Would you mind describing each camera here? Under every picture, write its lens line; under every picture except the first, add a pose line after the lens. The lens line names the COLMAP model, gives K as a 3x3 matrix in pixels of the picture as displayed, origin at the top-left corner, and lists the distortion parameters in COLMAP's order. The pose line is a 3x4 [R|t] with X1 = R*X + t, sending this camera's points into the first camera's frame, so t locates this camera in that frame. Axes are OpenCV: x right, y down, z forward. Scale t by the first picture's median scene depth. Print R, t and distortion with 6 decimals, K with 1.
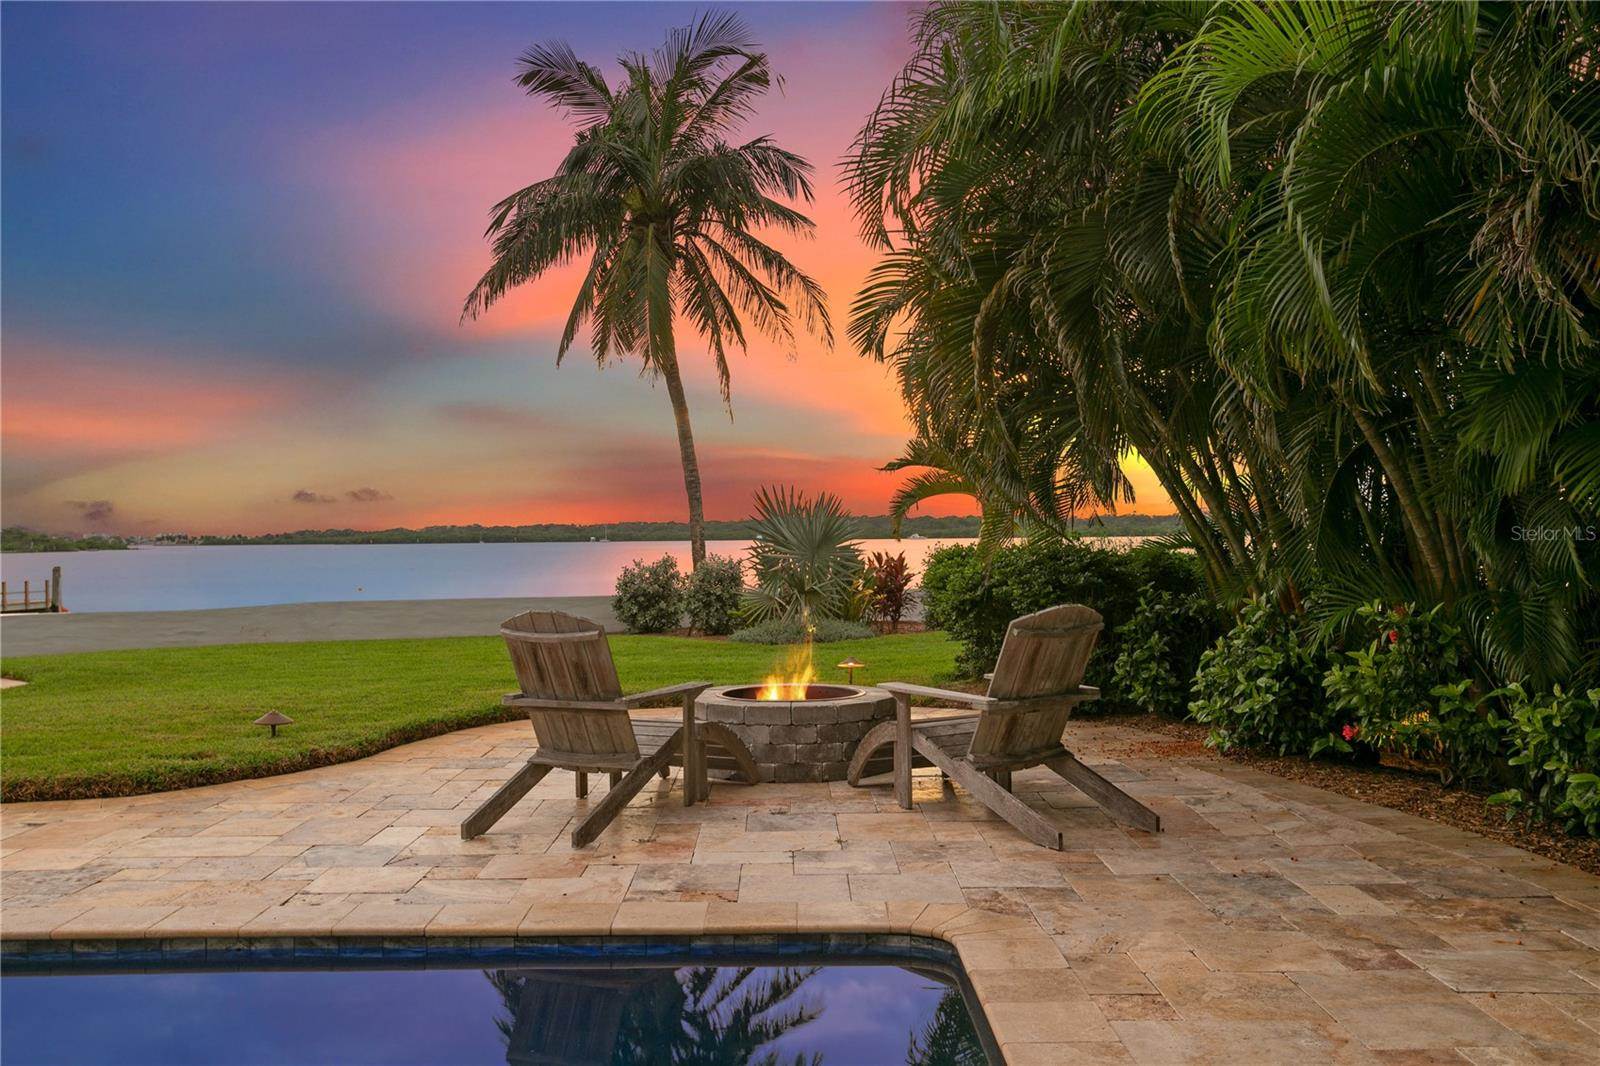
lens RADIAL K [[1334.5, 0, 800.7], [0, 1334.5, 530.2], [0, 0, 1]] dist [0.041936, 0.003646]
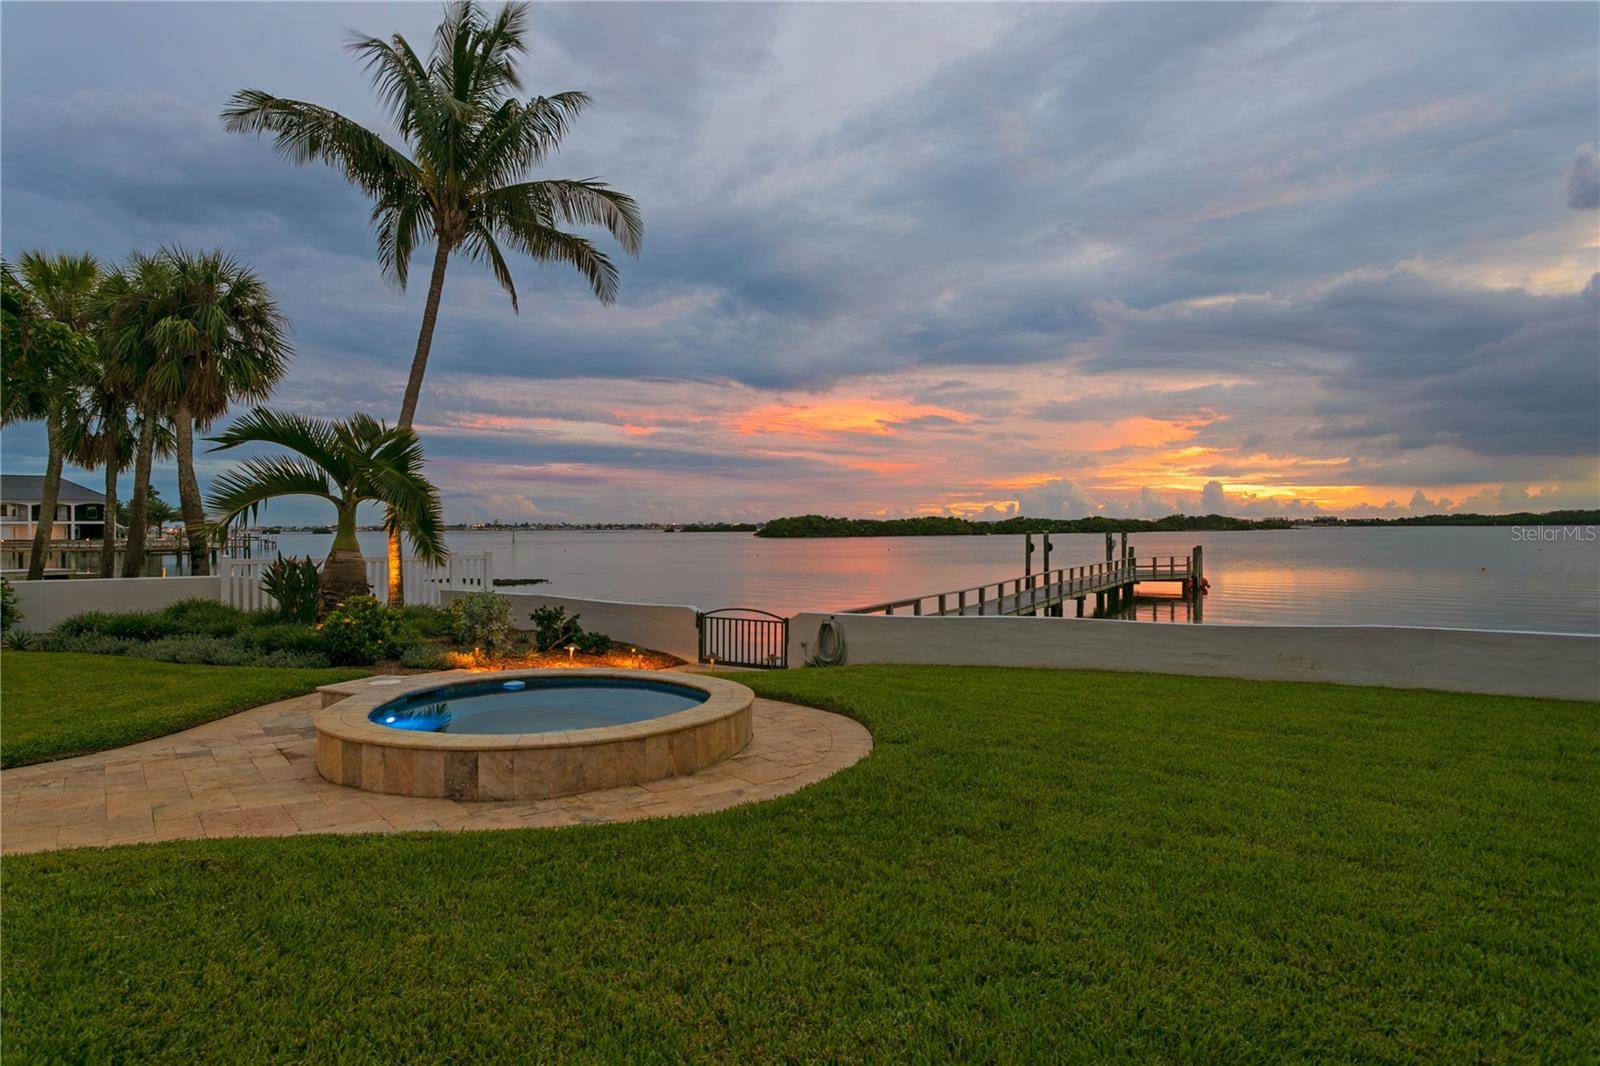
lens RADIAL K [[941.3, 0, 801.8], [0, 941.3, 531.1], [0, 0, 1]] dist [0.005440, -0.002328]
pose [[0.587110, 0.011642, -0.809424, -0.137363], [0.001881, 0.999874, 0.015746, -0.002253], [0.809505, -0.010767, 0.587014, 0.435128]]
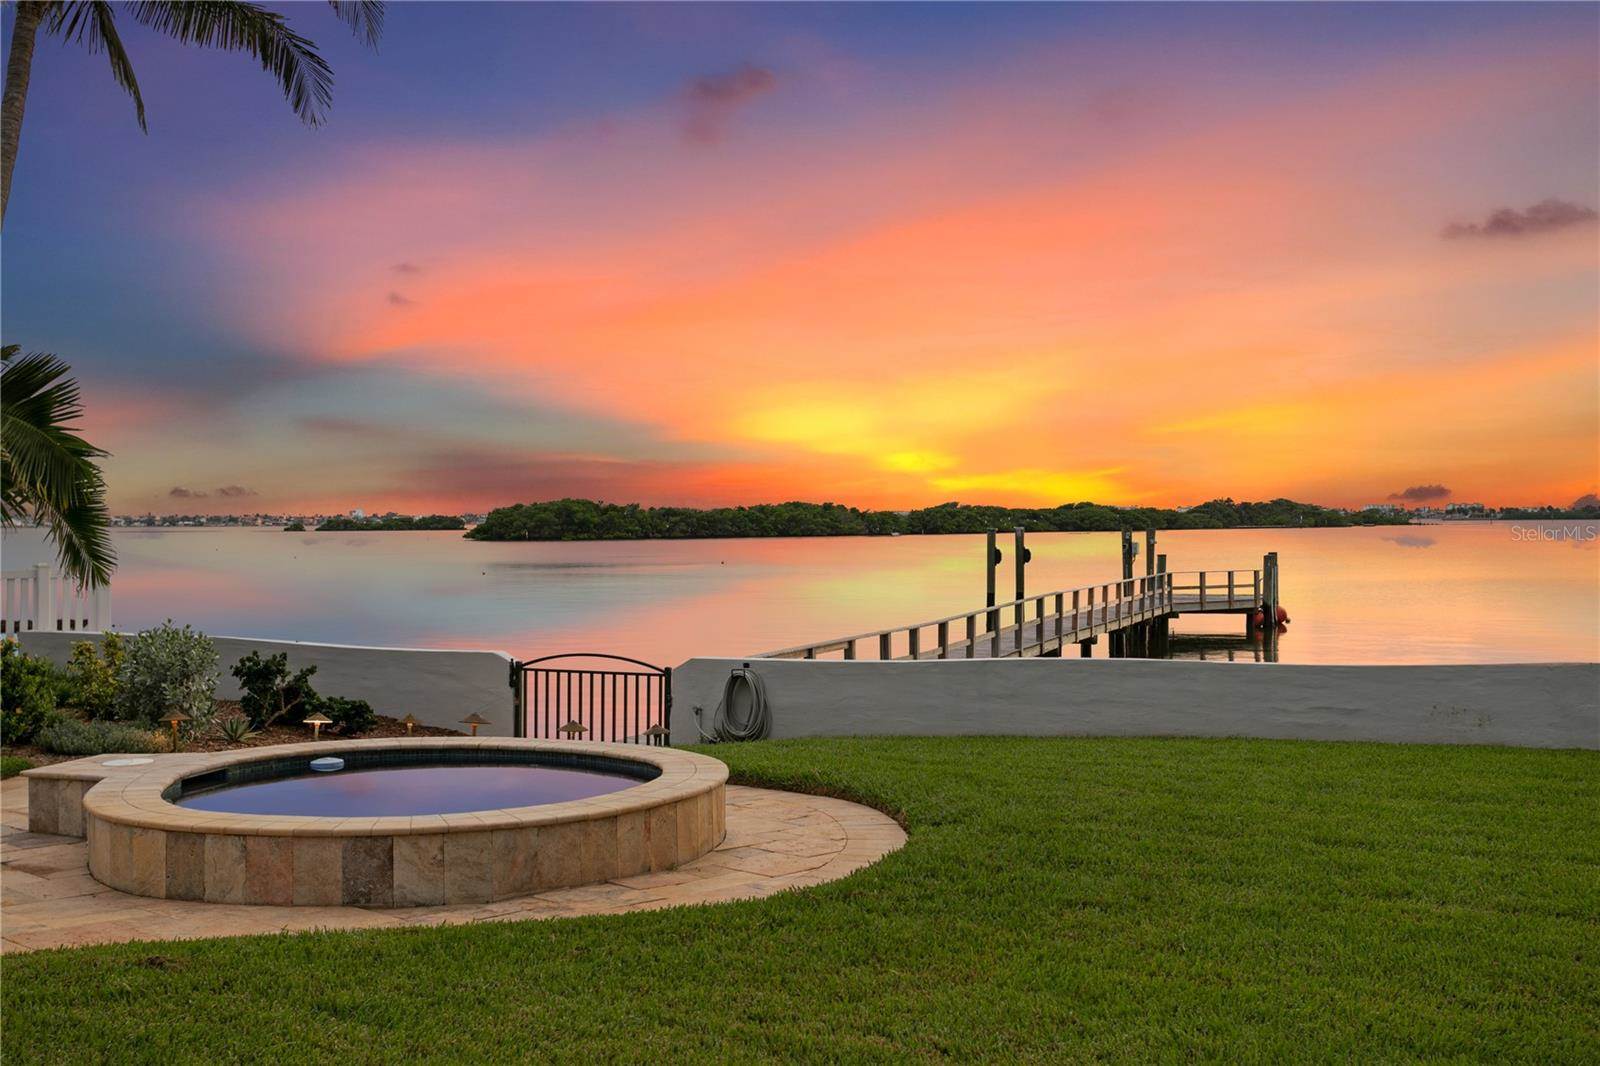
lens RADIAL K [[1758.5, 0, 814.6], [0, 1758.5, 532.7], [0, 0, 1]] dist [0.034817, 0.000000]
pose [[0.704448, 0.012270, -0.709650, -0.101081], [0.000559, 0.999841, 0.017842, -0.002131], [0.709755, -0.012965, 0.704329, 0.332022]]
